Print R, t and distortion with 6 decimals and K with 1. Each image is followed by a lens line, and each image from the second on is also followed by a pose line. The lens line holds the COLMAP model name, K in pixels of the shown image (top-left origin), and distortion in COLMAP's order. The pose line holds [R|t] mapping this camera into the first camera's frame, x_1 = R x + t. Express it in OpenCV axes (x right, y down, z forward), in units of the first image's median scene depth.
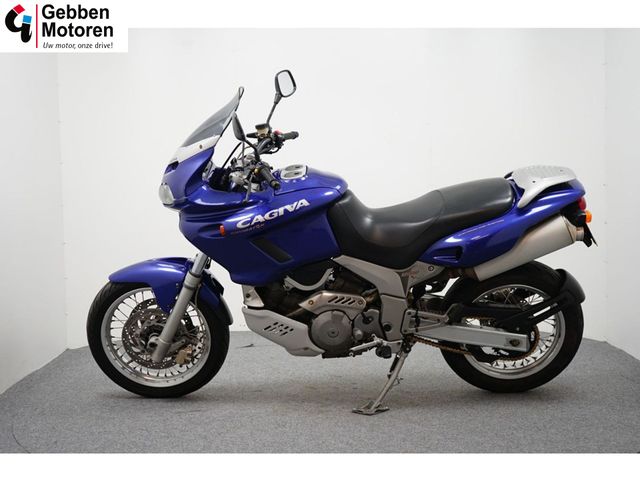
lens RADIAL K [[961.9, 0, 320.0], [0, 961.9, 240.0], [0, 0, 1]] dist [-0.010903, -0.015477]
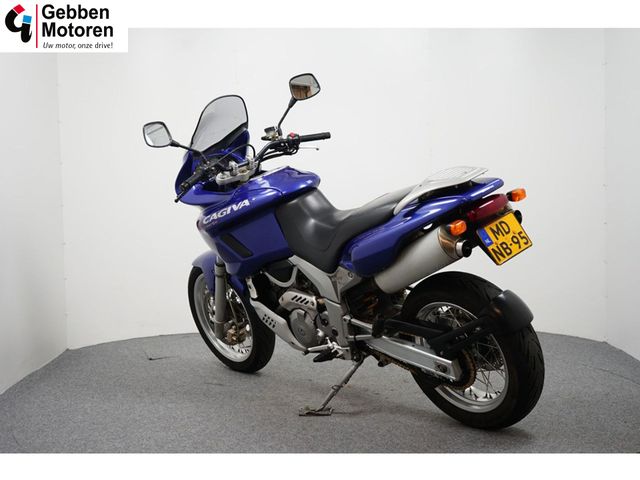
lens RADIAL K [[961.9, 0, 320.0], [0, 961.9, 240.0], [0, 0, 1]] dist [-0.010903, -0.015477]
pose [[0.665844, 0.053311, -0.744184, 0.785075], [-0.037307, 0.998575, 0.038155, -0.039271], [0.745158, 0.002358, 0.666884, 0.335628]]
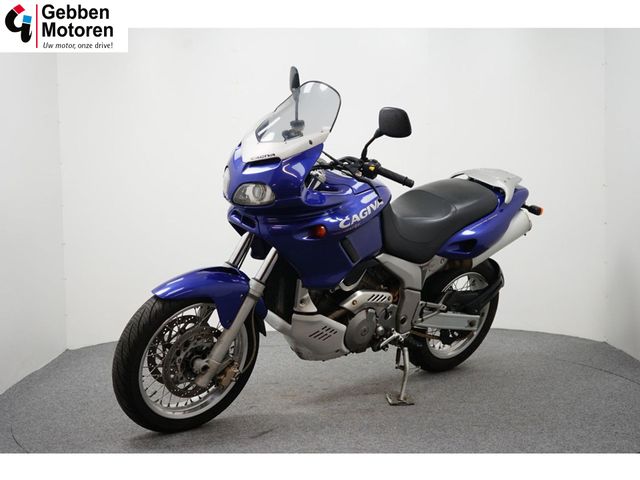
lens RADIAL K [[1007.2, 0, 320.0], [0, 1007.2, 240.0], [0, 0, 1]] dist [0.008830, 0.001042]
pose [[0.721692, -0.040868, 0.691007, -0.746013], [0.047987, 0.998808, 0.008954, -0.010180], [-0.690549, 0.026697, 0.722793, 0.272234]]
